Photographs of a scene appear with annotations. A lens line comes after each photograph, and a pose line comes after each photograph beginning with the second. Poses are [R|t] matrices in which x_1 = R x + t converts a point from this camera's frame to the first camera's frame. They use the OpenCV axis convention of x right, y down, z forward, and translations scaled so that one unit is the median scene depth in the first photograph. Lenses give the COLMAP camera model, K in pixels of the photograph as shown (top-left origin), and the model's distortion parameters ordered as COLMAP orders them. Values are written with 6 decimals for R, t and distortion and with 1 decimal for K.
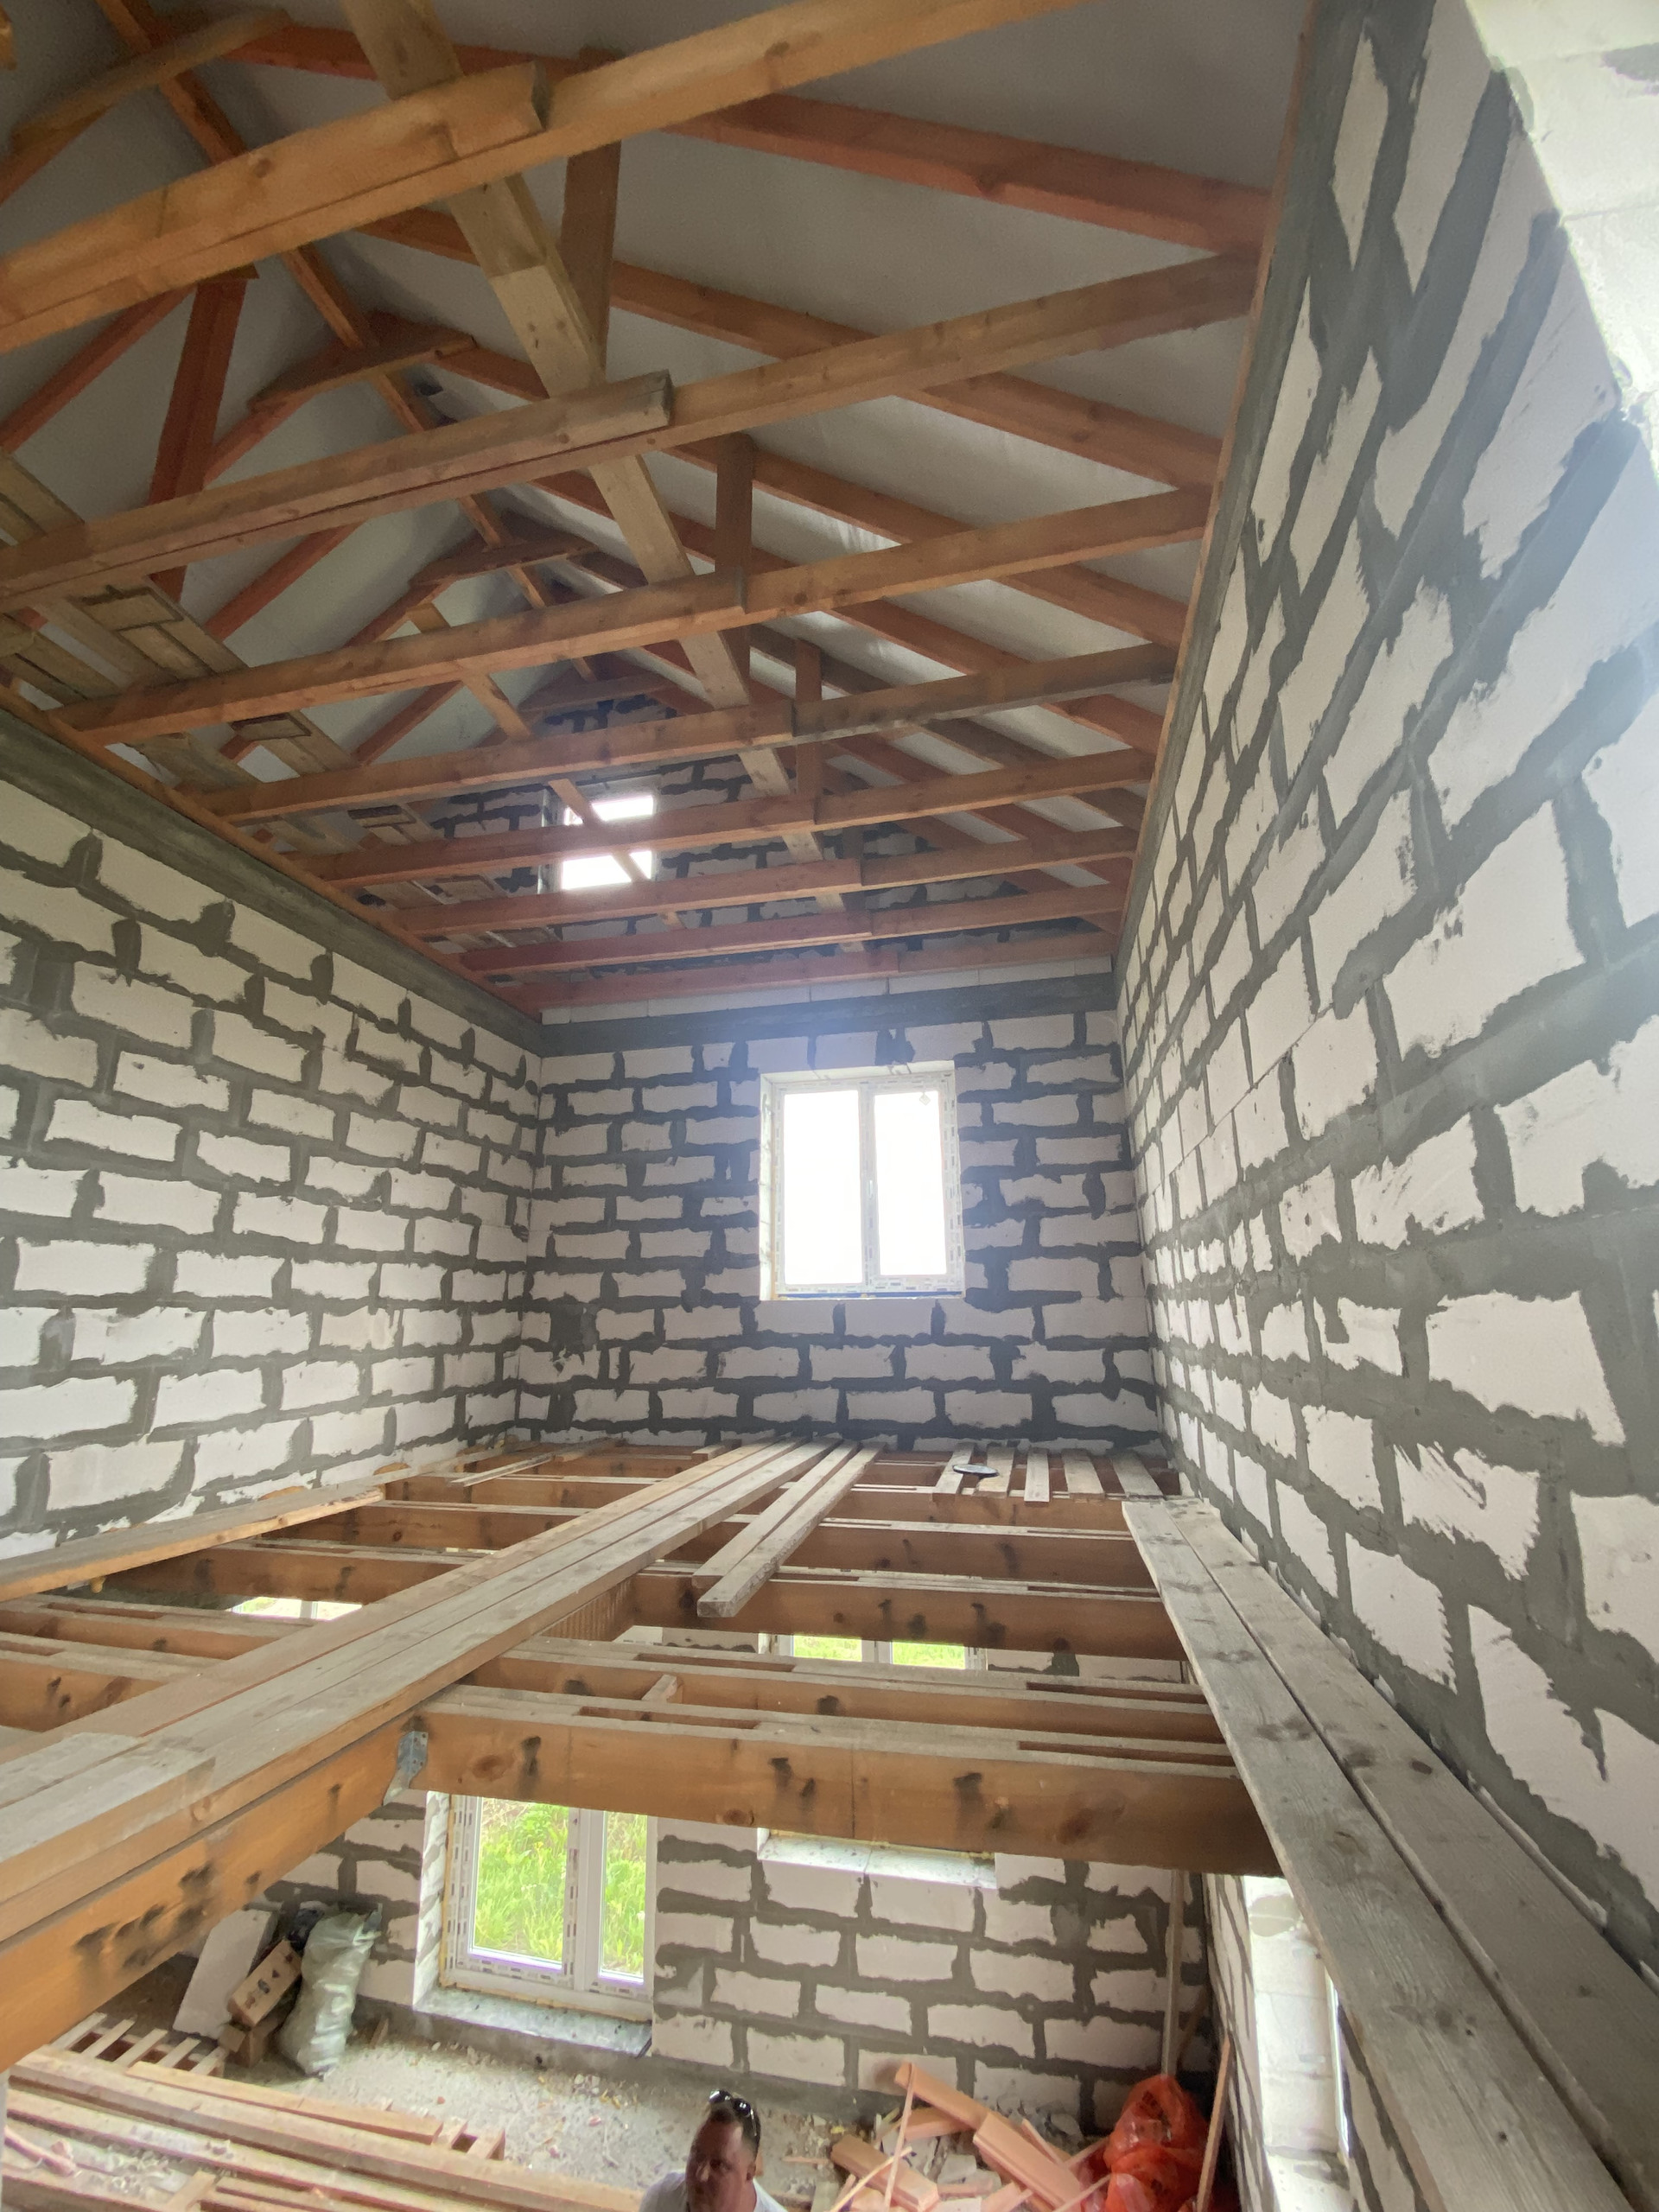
lens RADIAL K [[894.6, 0, 820.9], [0, 894.6, 1096.6], [0, 0, 1]] dist [0.008309, -0.013848]
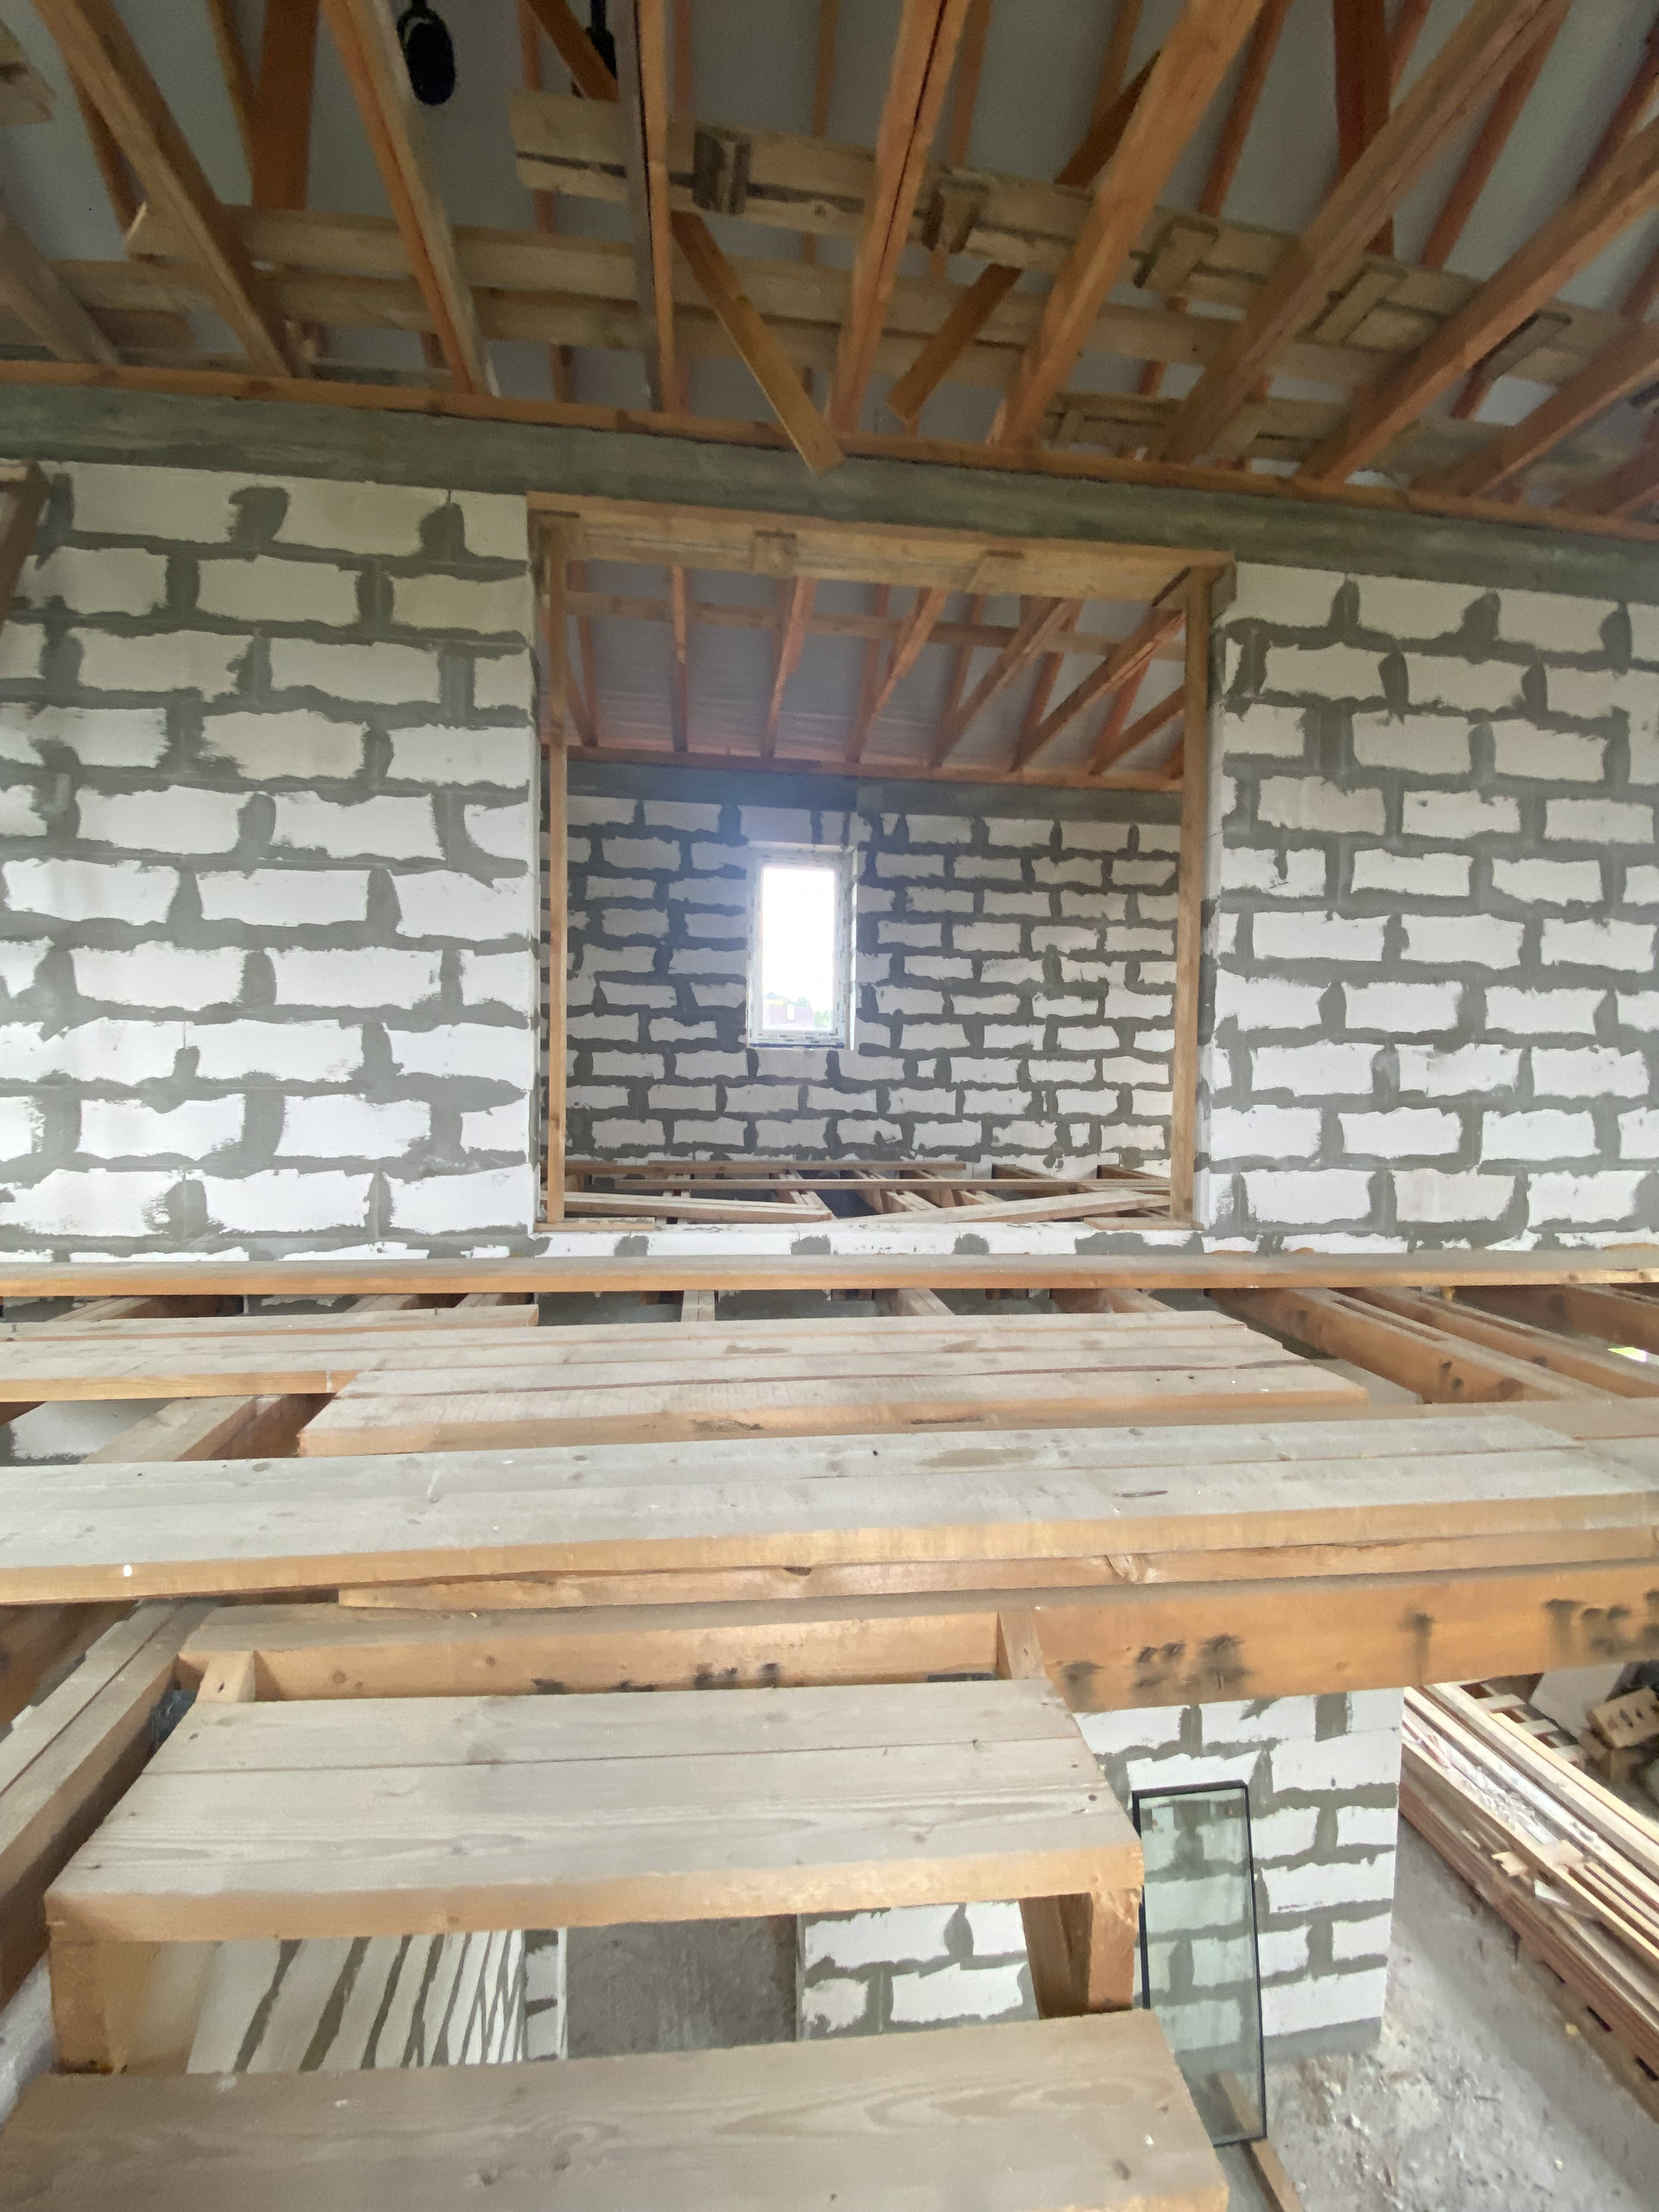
lens RADIAL K [[894.6, 0, 817.5], [0, 894.6, 1097.8], [0, 0, 1]] dist [0.008309, -0.013848]
pose [[0.351980, 0.039899, -0.935157, -0.056561], [0.206612, 0.971135, 0.119200, 0.021490], [0.912919, -0.235171, 0.333576, -0.006469]]
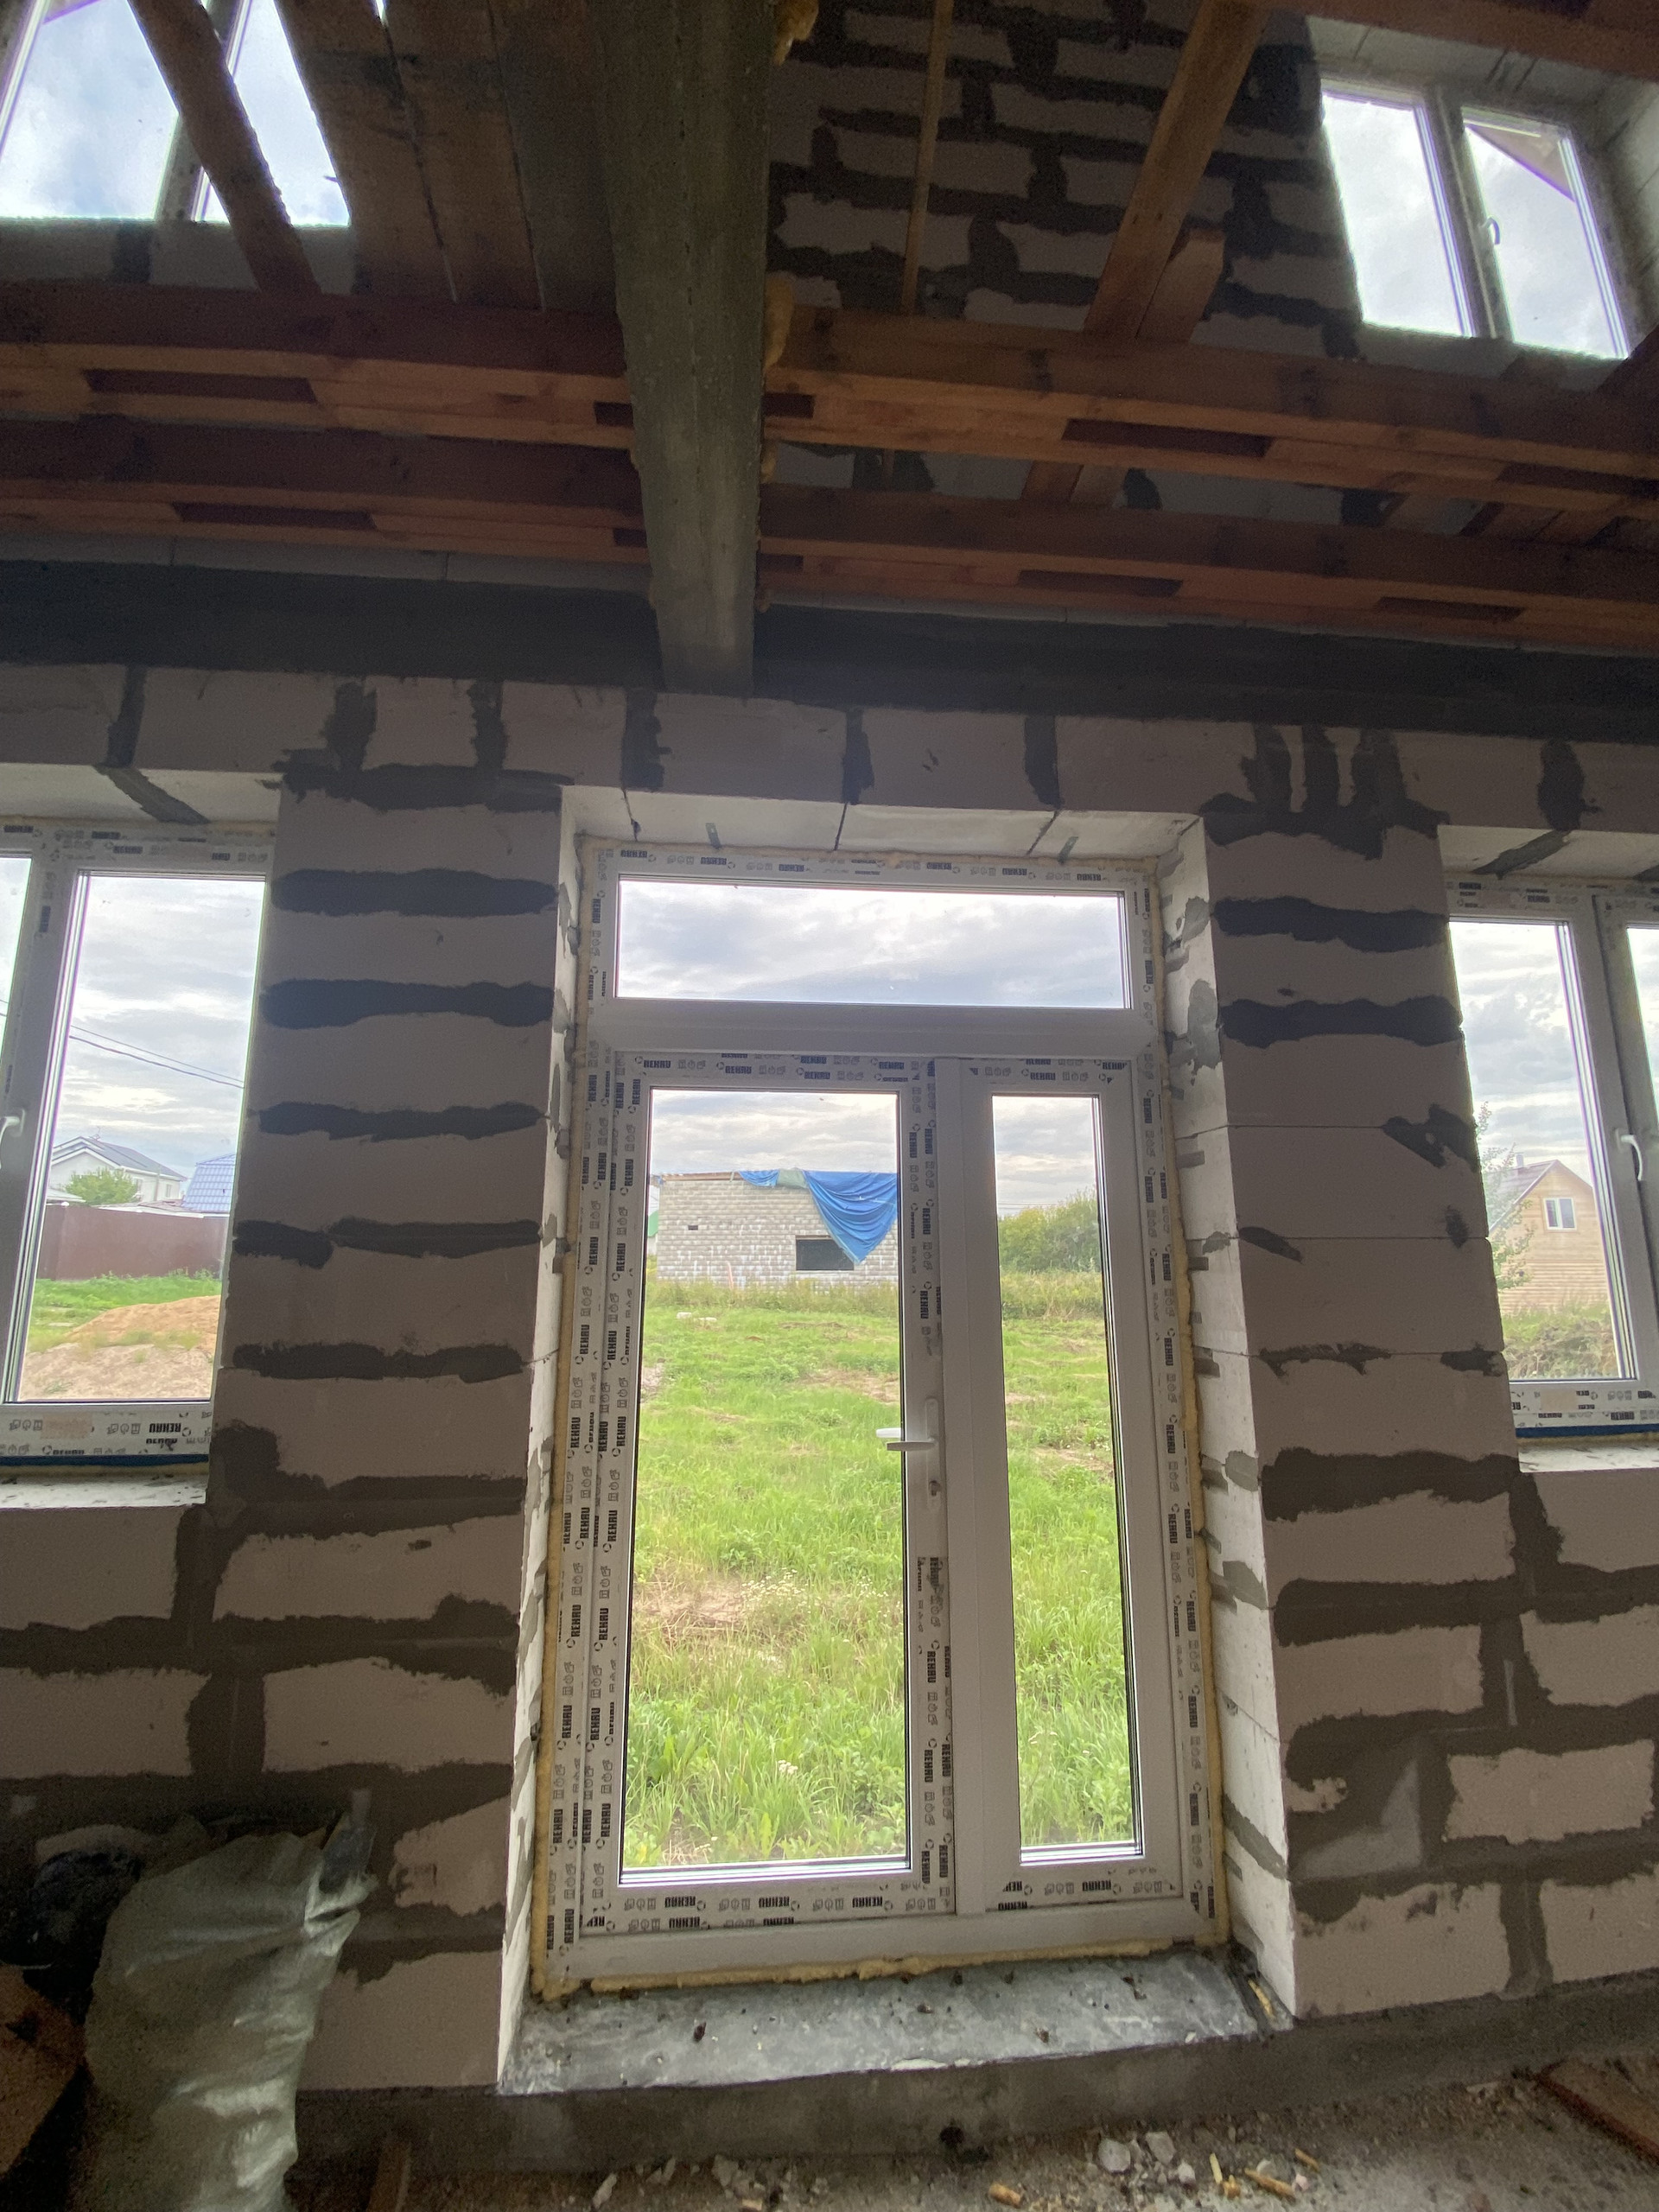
lens RADIAL K [[894.6, 0, 828.9], [0, 894.6, 1095.5], [0, 0, 1]] dist [0.008309, -0.013848]
pose [[0.949802, 0.060049, 0.307035, -0.569516], [-0.079952, 0.995407, 0.052648, 0.810810], [-0.302463, -0.074553, 0.950241, 0.857220]]
